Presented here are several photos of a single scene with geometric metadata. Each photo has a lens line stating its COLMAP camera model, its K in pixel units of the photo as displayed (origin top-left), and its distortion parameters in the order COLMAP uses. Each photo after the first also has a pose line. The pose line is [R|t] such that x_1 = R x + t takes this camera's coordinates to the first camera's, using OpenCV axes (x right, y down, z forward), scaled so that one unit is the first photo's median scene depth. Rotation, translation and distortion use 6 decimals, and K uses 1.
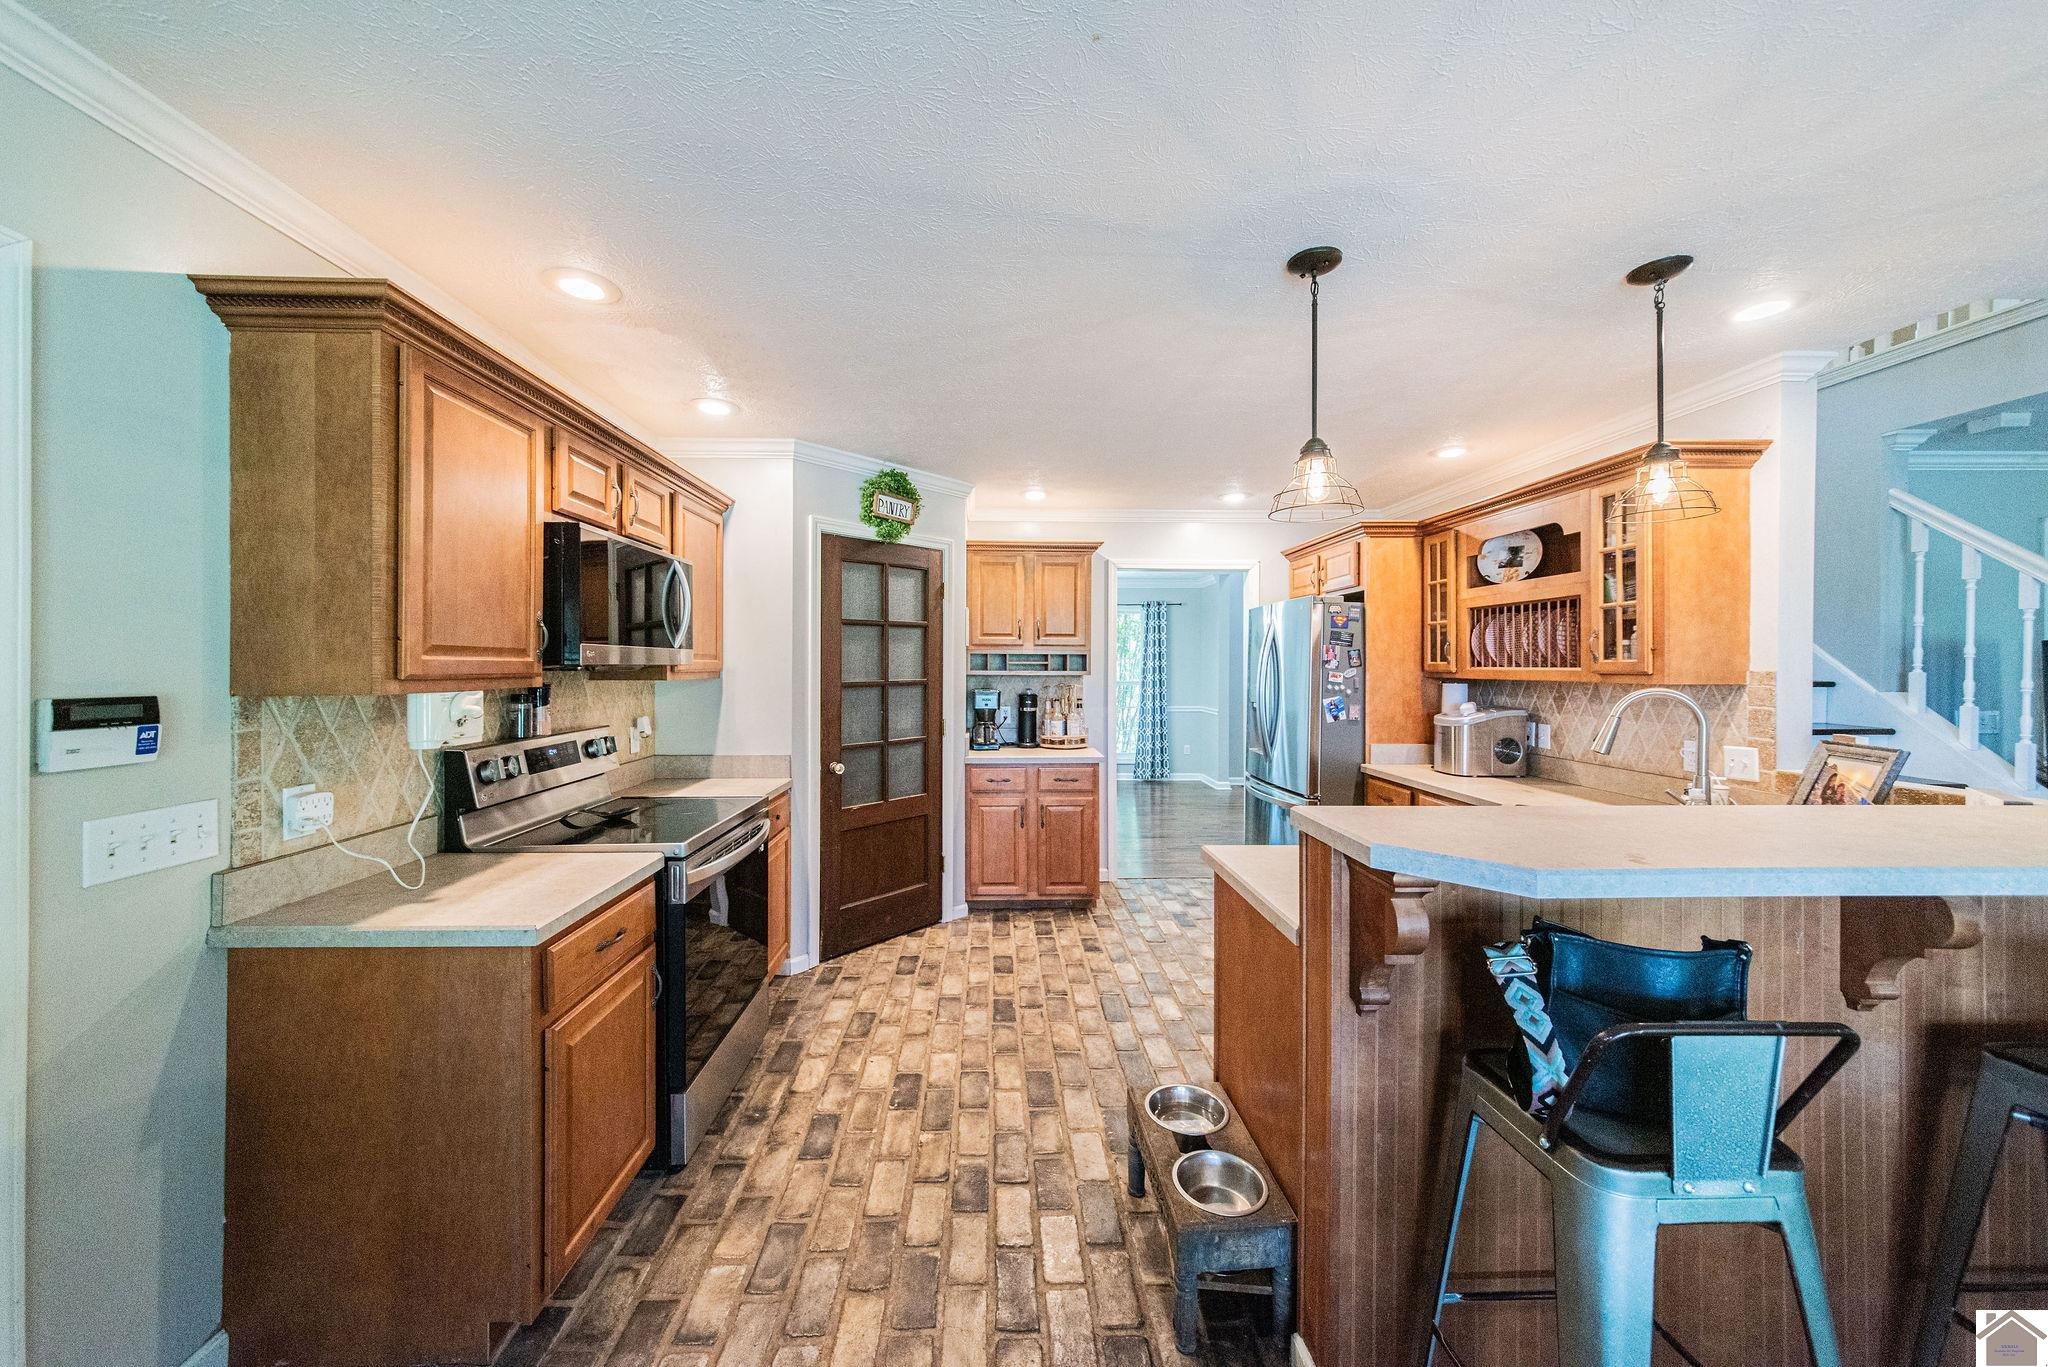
lens RADIAL K [[736.8, 0, 1025.1], [0, 736.8, 660.6], [0, 0, 1]] dist [0.008490, 0.000046]
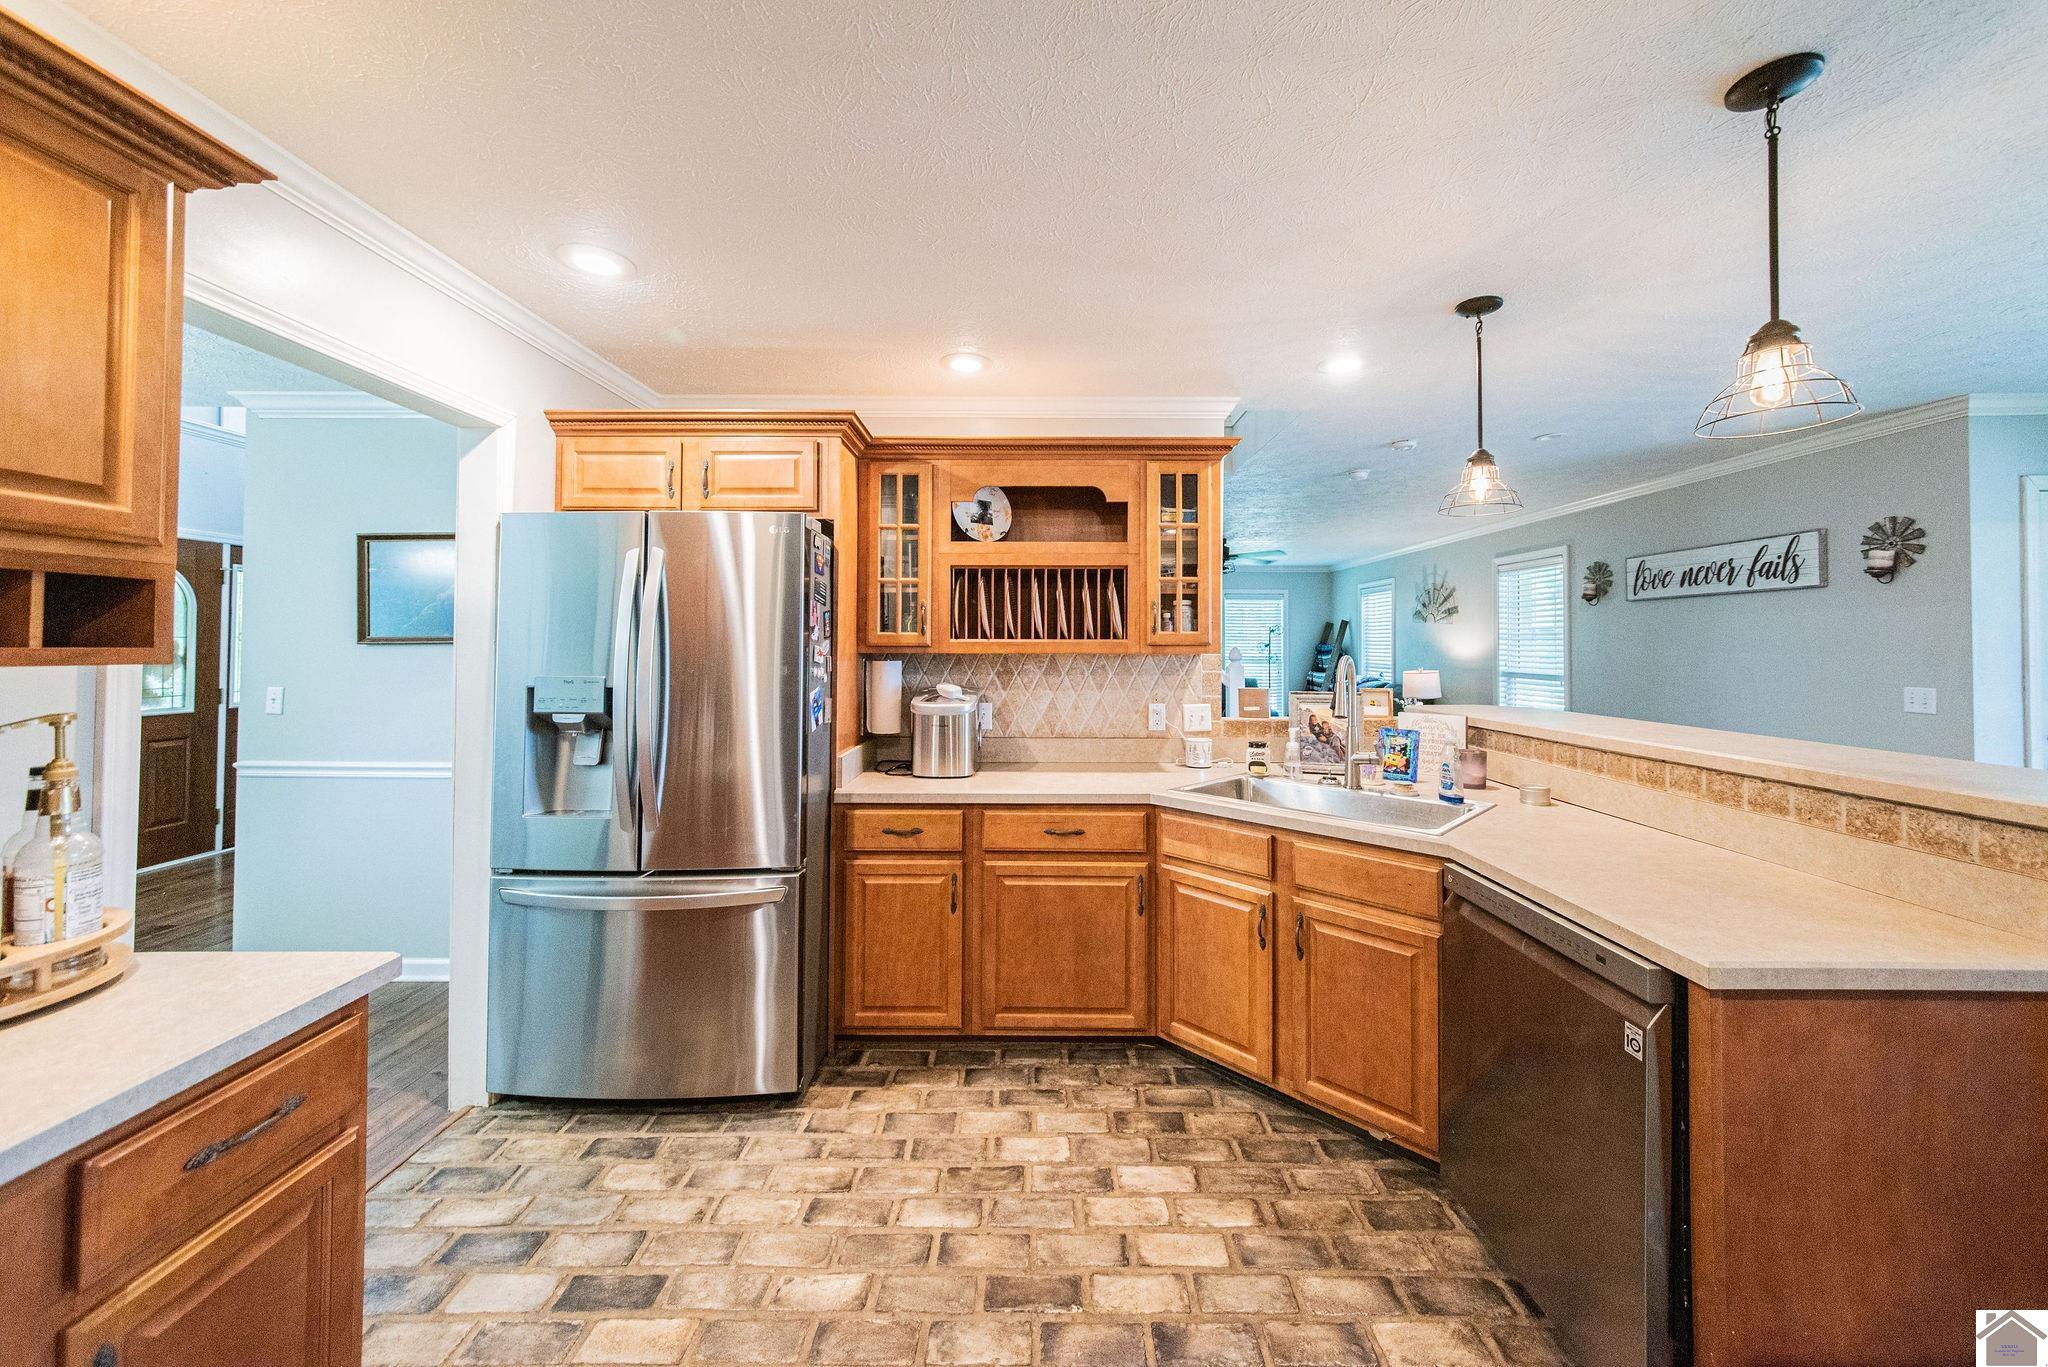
lens RADIAL K [[736.8, 0, 1025.1], [0, 736.8, 660.6], [0, 0, 1]] dist [0.008490, 0.000046]
pose [[0.048816, -0.027106, 0.998440, -0.203684], [-0.006130, 0.999605, 0.027437, 0.008912], [-0.998789, -0.007460, 0.048630, 0.914324]]
